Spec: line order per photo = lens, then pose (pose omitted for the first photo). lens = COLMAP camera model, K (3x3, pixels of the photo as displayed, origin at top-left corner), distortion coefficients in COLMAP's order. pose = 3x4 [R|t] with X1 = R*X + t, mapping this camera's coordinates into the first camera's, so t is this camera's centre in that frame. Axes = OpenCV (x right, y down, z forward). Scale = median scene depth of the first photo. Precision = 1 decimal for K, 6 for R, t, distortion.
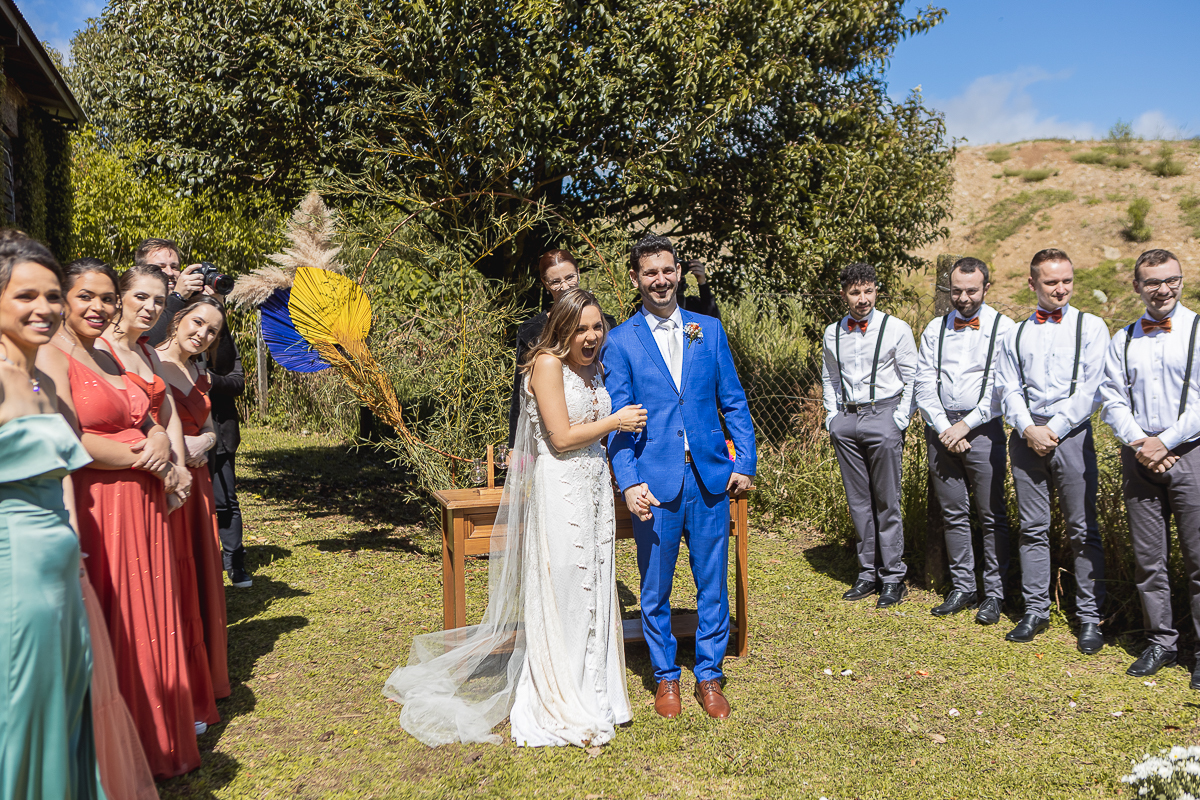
lens RADIAL K [[1357.9, 0, 600.9], [0, 1357.9, 399.9], [0, 0, 1]] dist [-0.005311, 0.000000]
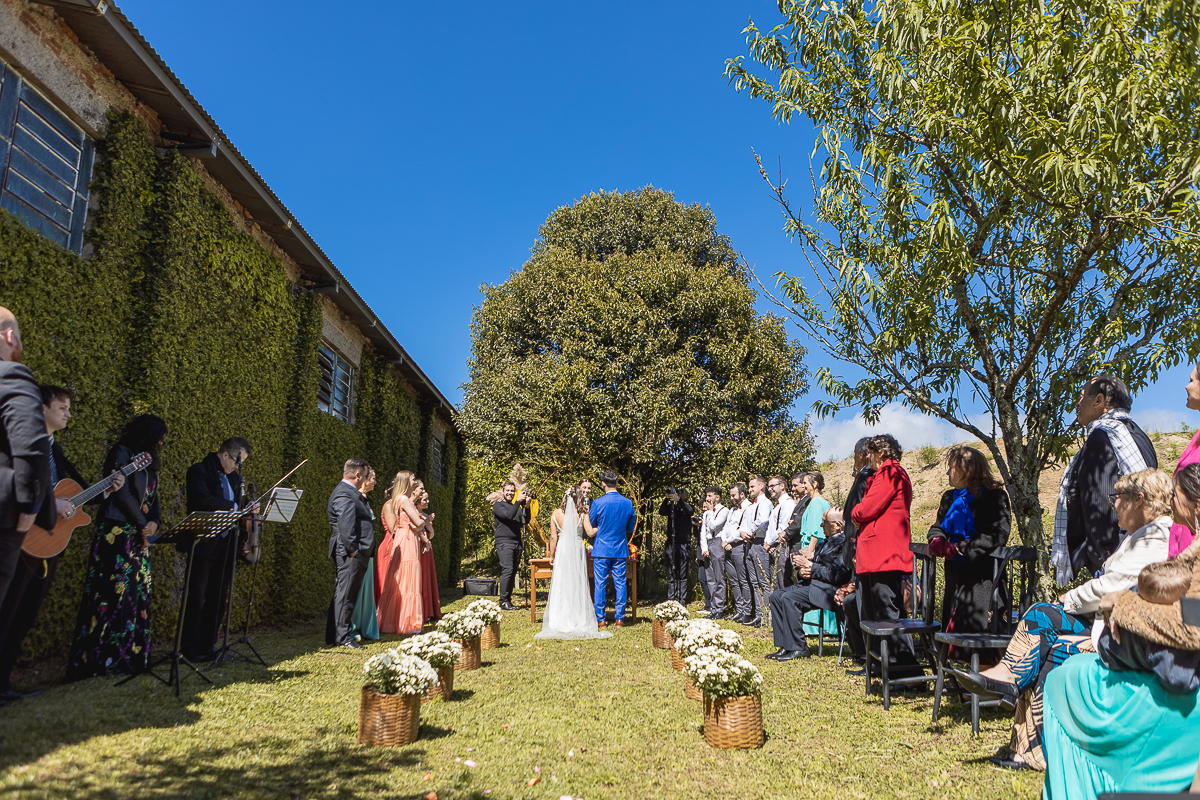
lens RADIAL K [[937.7, 0, 599.3], [0, 937.7, 399.7], [0, 0, 1]] dist [-0.000238, -0.000006]
pose [[0.960665, -0.032776, -0.275769, 0.454935], [-0.032325, 0.973064, -0.228258, 0.144034], [0.275822, 0.228194, 0.933729, -0.719248]]
